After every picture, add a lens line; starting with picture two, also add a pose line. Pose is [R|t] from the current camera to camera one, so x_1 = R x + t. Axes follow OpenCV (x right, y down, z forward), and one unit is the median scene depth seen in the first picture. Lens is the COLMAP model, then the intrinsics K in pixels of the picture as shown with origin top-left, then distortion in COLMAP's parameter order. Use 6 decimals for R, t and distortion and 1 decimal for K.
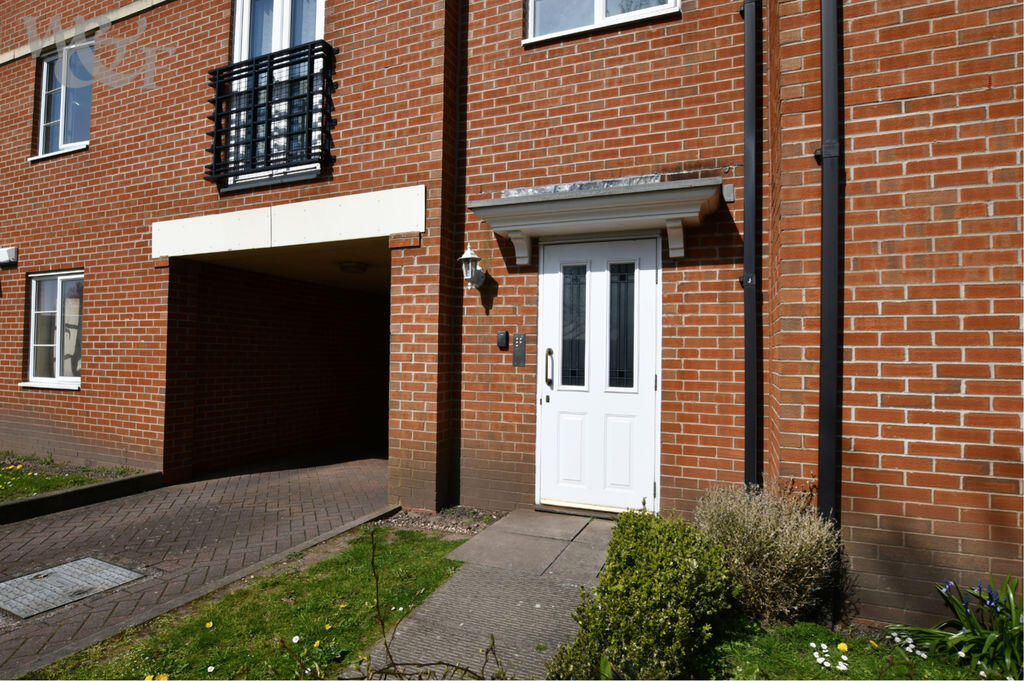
lens RADIAL K [[577.0, 0, 512.0], [0, 577.0, 340.5], [0, 0, 1]] dist [-0.034203, 0.001152]
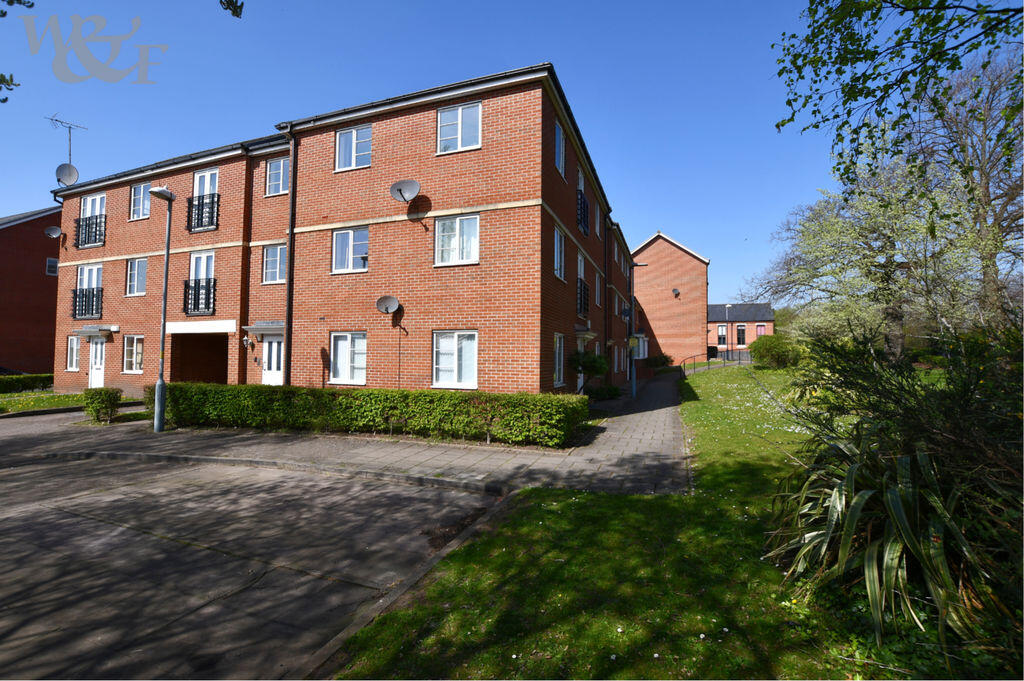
lens RADIAL K [[437.7, 0, 512.0], [0, 437.7, 340.5], [0, 0, 1]] dist [-0.000184, -0.000345]
pose [[0.998800, -0.000499, 0.048971, 1.571896], [0.001254, 0.999881, -0.015403, -0.080524], [-0.048957, 0.015445, 0.998681, -2.056381]]
